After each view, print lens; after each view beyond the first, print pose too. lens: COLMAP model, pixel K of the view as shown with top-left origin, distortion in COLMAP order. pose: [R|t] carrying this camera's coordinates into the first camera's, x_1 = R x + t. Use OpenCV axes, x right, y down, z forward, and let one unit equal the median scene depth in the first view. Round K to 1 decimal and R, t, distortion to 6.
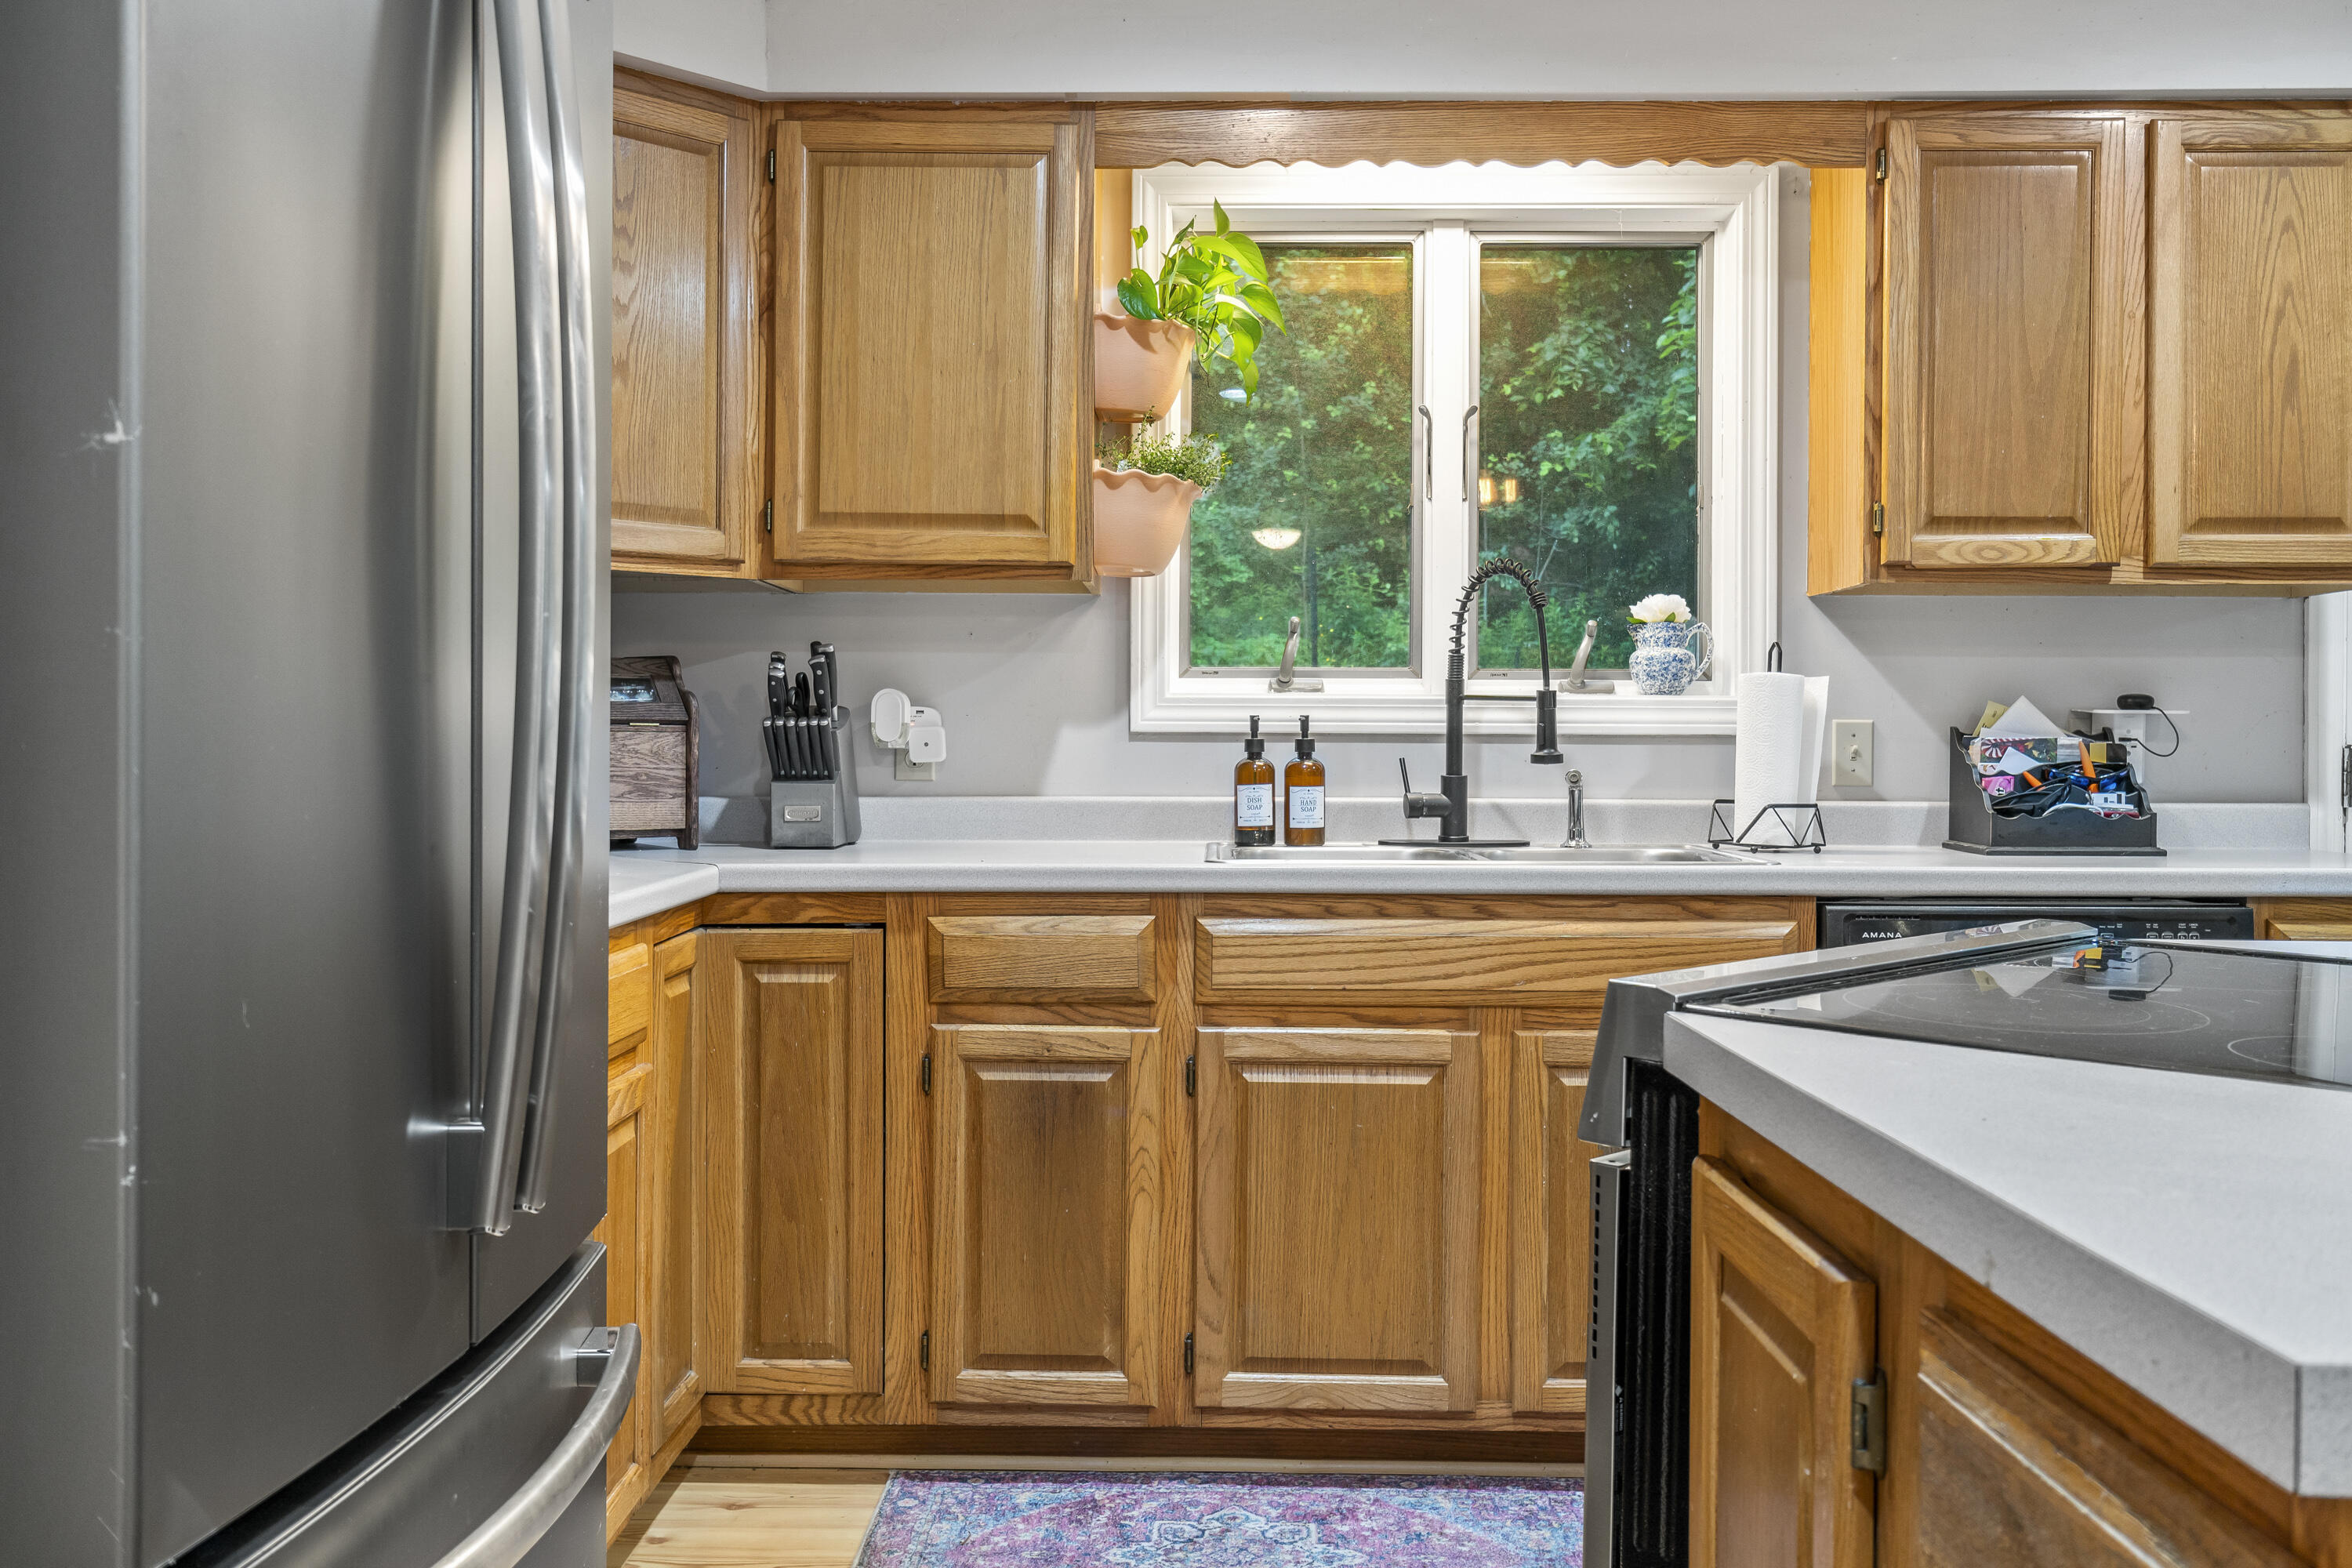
lens RADIAL K [[2058.8, 0, 1177.0], [0, 2058.8, 776.2], [0, 0, 1]] dist [0.008639, 0.006021]
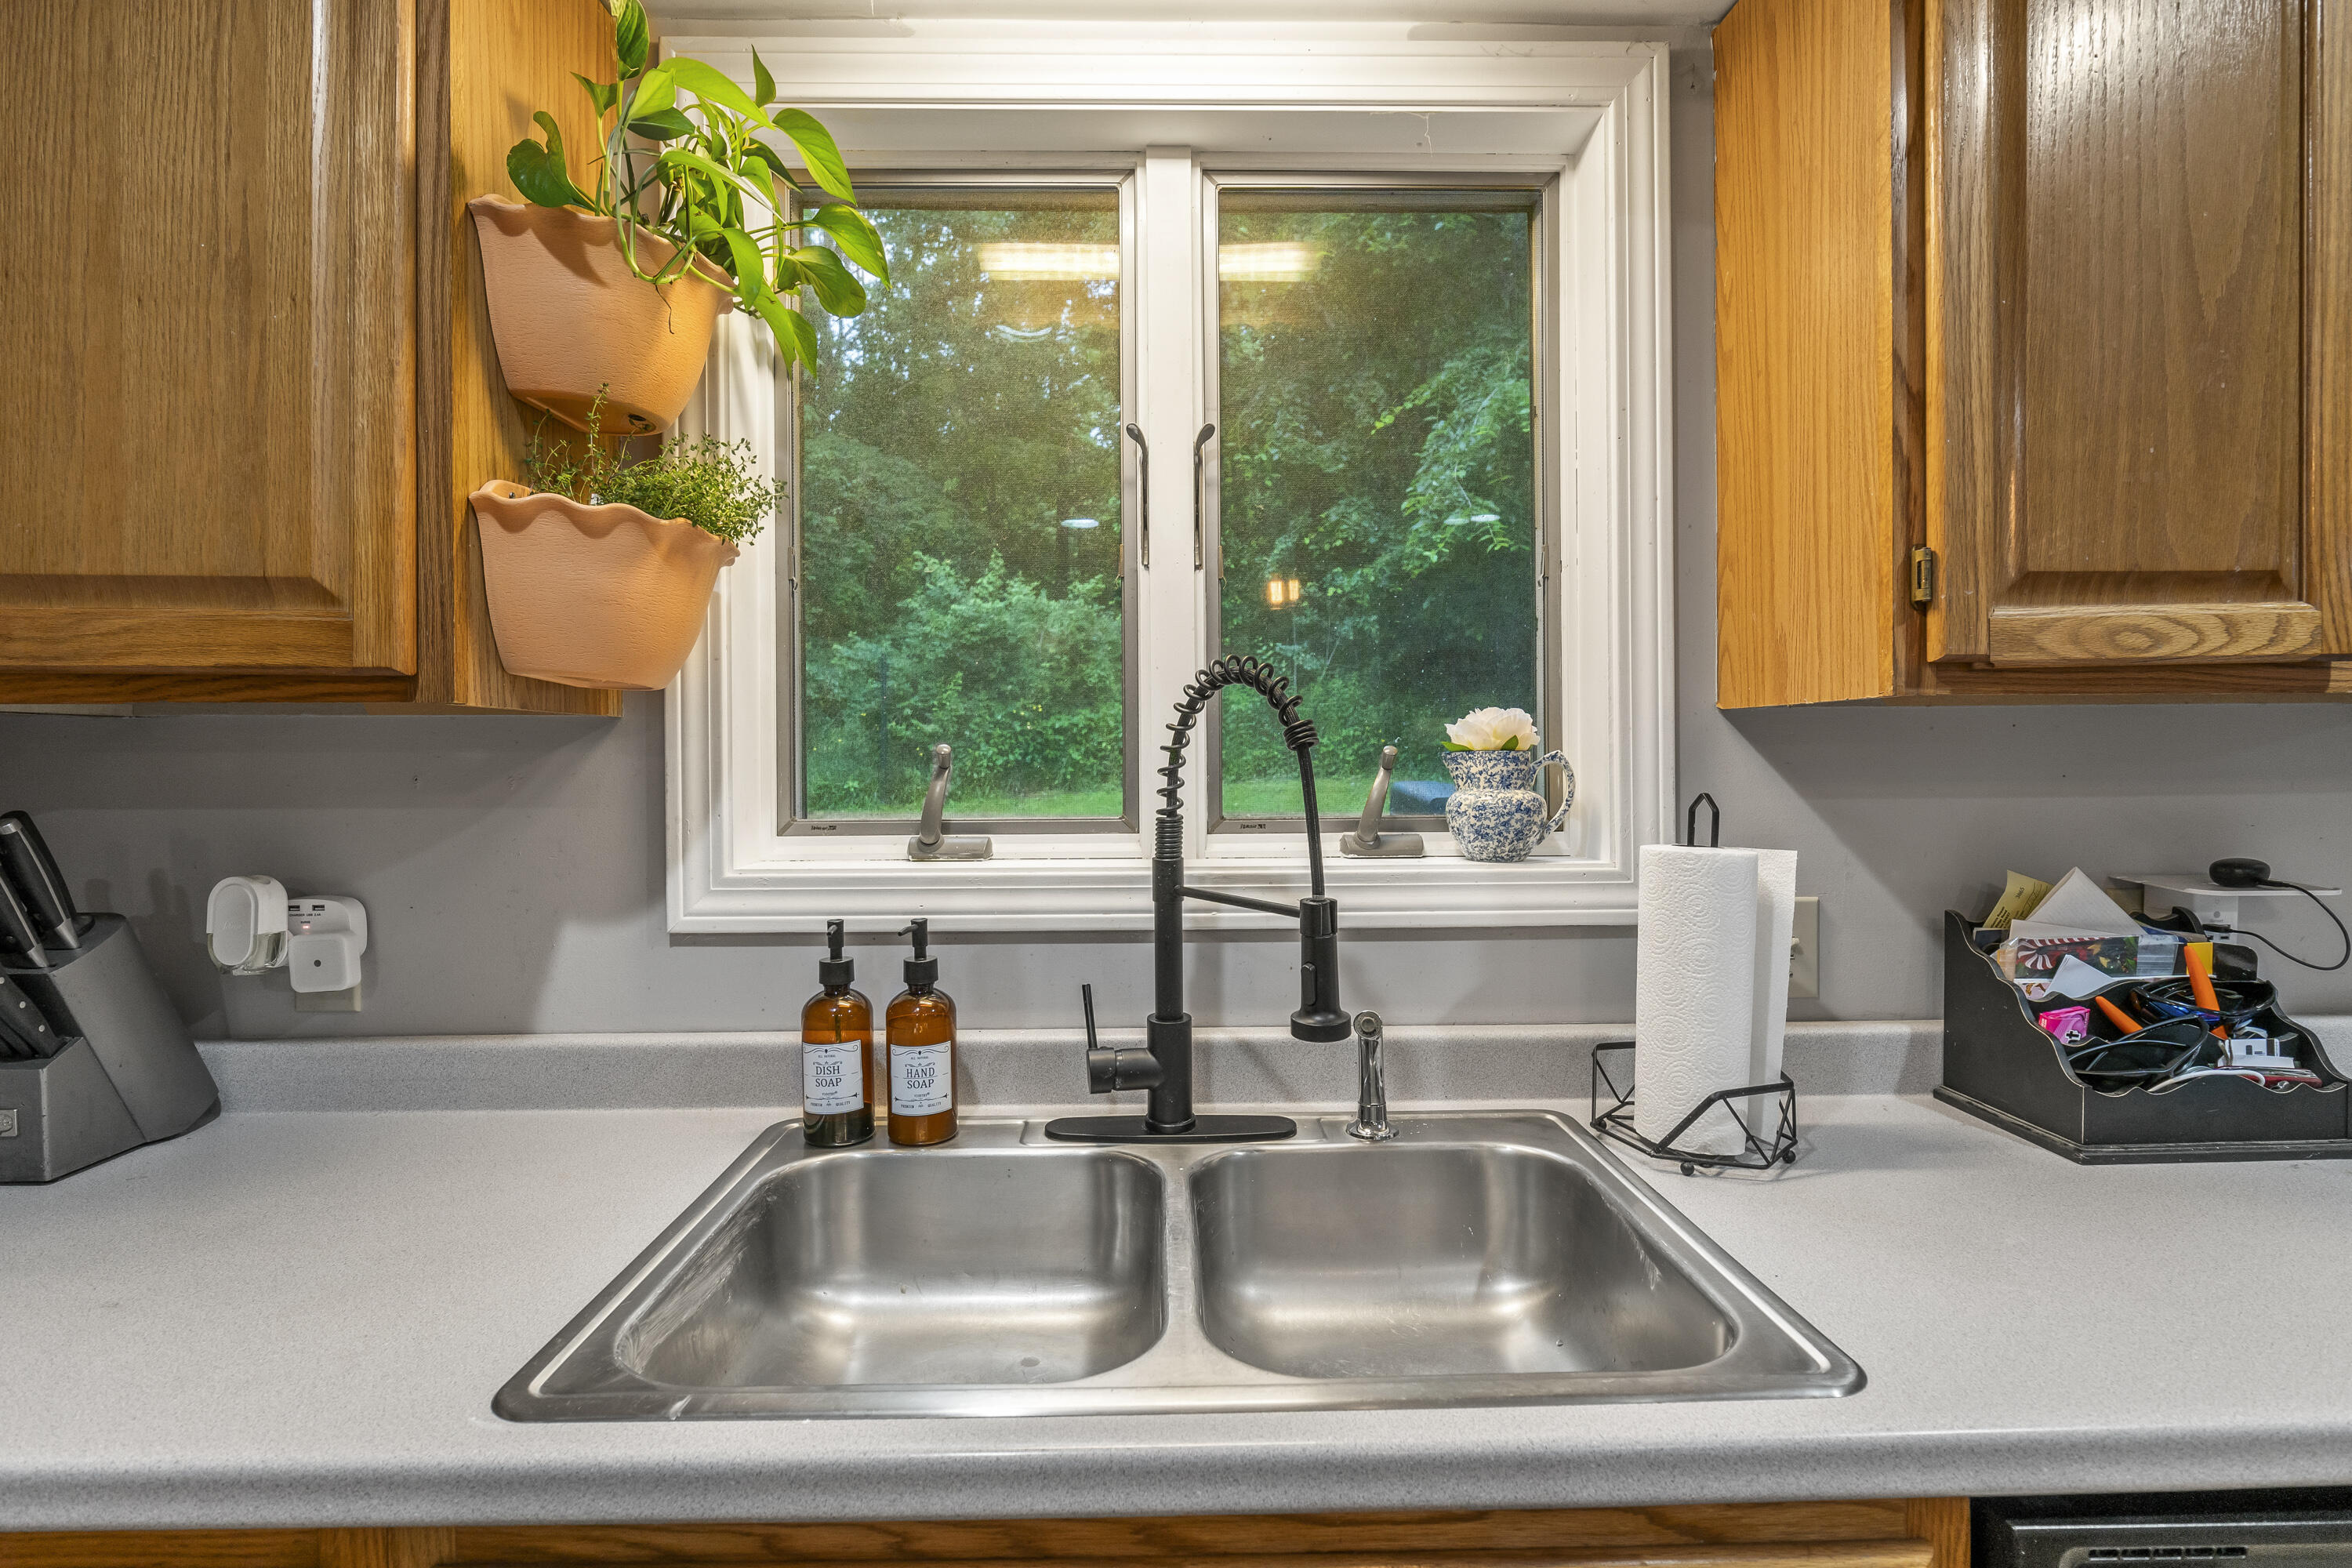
lens RADIAL K [[1209.5, 0, 1177.5], [0, 1209.5, 782.1], [0, 0, 1]] dist [0.007374, 0.000333]
pose [[0.998779, -0.012635, 0.047751, 0.121617], [0.012482, 0.999916, 0.003512, -0.070342], [-0.047792, -0.002911, 0.998853, 0.651300]]
